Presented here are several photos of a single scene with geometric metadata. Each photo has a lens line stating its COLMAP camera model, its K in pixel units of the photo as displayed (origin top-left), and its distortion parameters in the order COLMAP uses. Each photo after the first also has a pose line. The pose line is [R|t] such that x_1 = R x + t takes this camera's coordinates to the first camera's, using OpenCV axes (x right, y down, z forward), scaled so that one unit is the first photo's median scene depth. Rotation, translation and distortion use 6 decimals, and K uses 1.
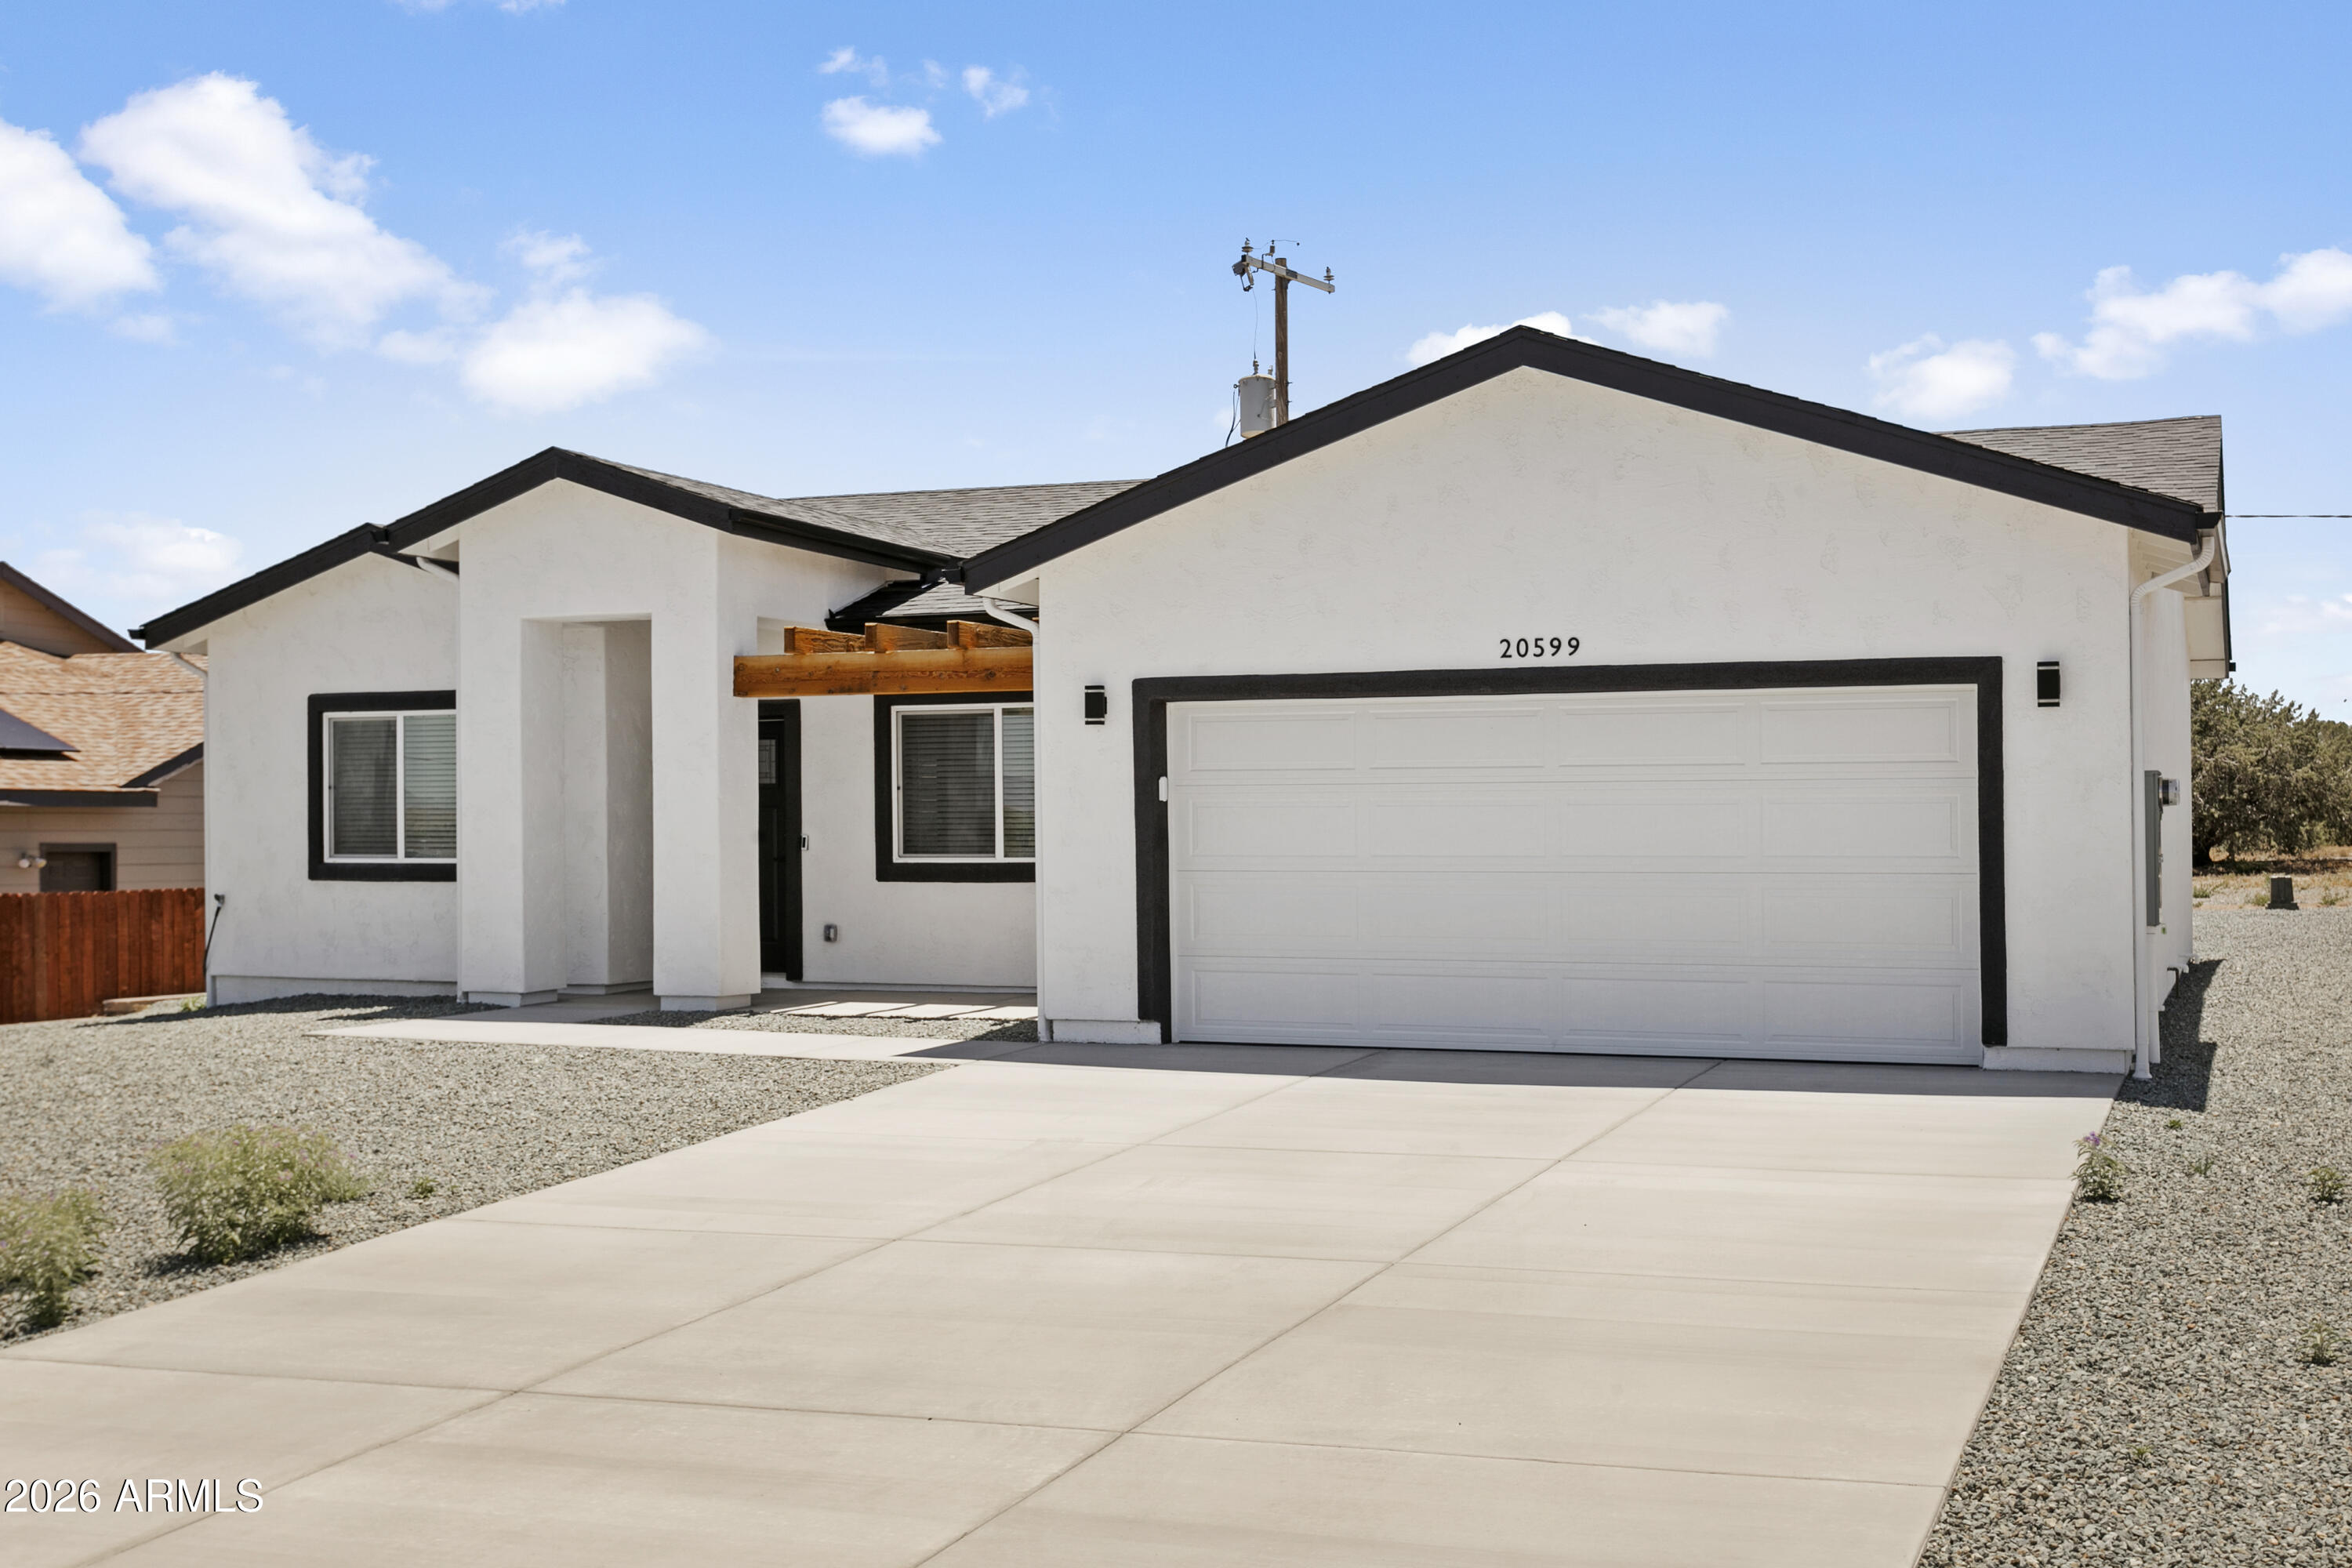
lens RADIAL K [[2715.1, 0, 1176.7], [0, 2715.1, 674.8], [0, 0, 1]] dist [-0.009142, 0.001486]
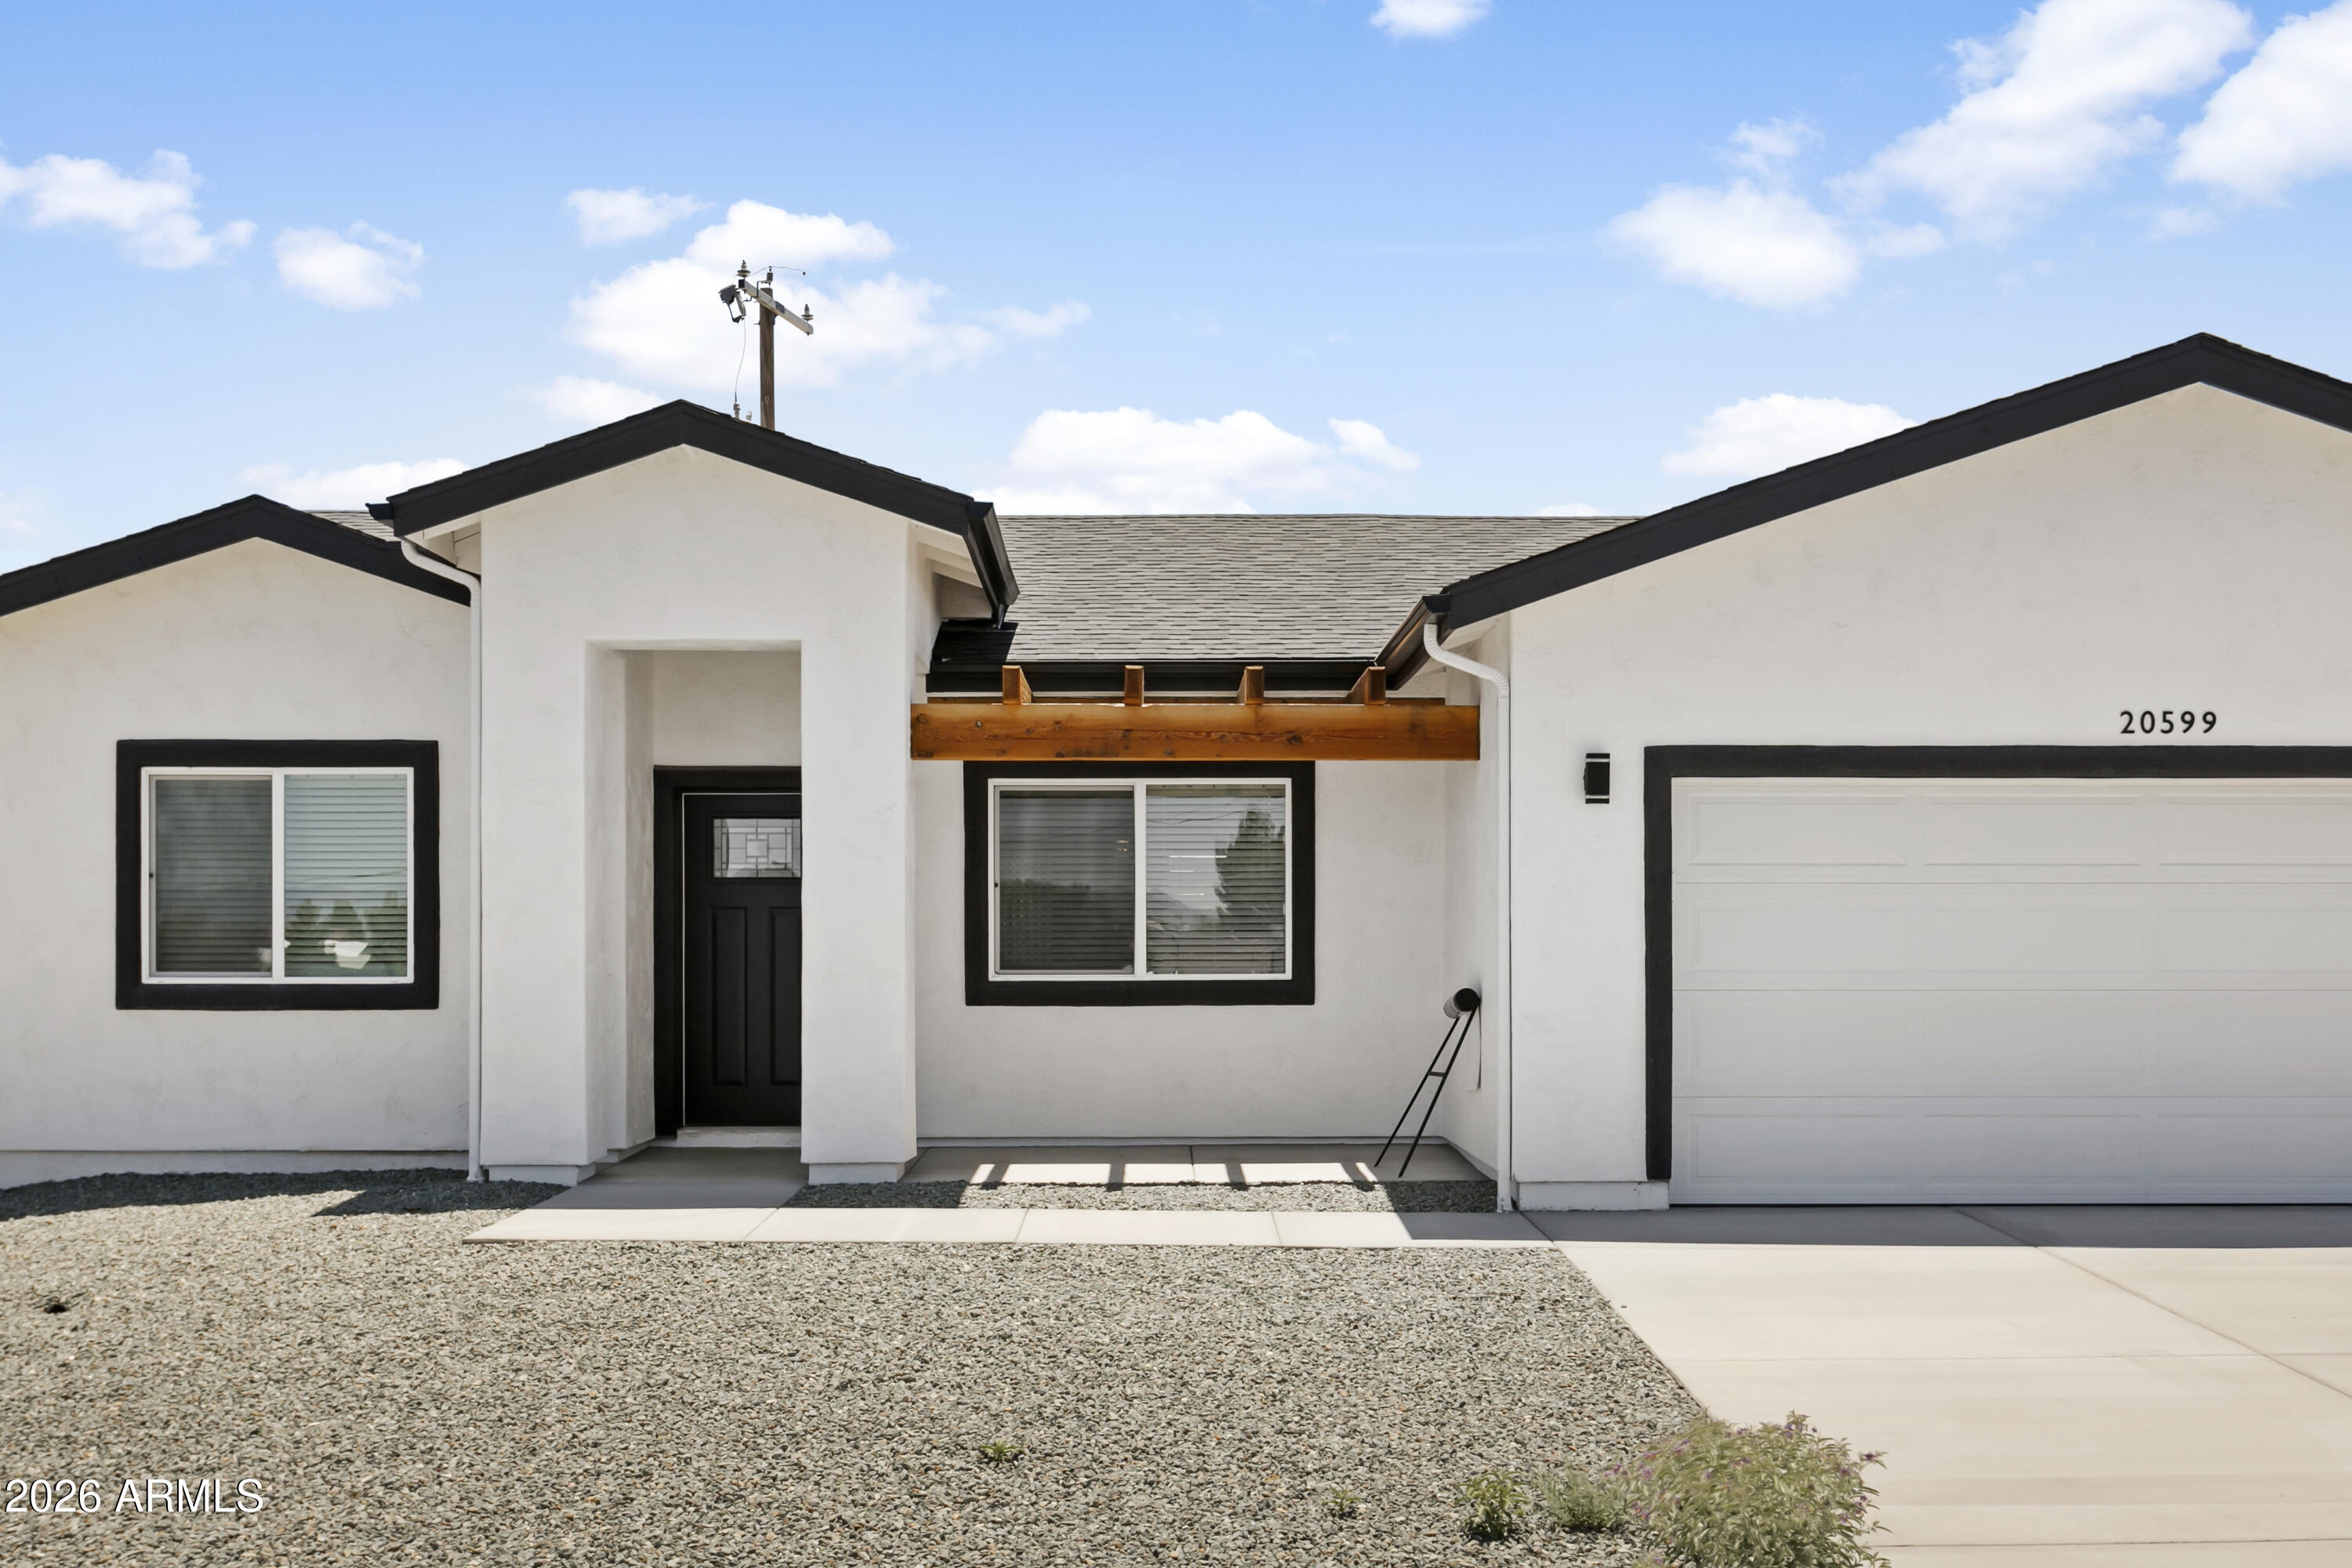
lens RADIAL K [[2767.5, 0, 1176.0], [0, 2767.5, 784.0], [0, 0, 1]] dist [0.015608, 0.020400]
pose [[0.917213, 0.026457, 0.397518, -0.398359], [-0.025463, 0.999645, -0.007779, 0.019149], [-0.397582, -0.002987, 0.917562, 0.276016]]
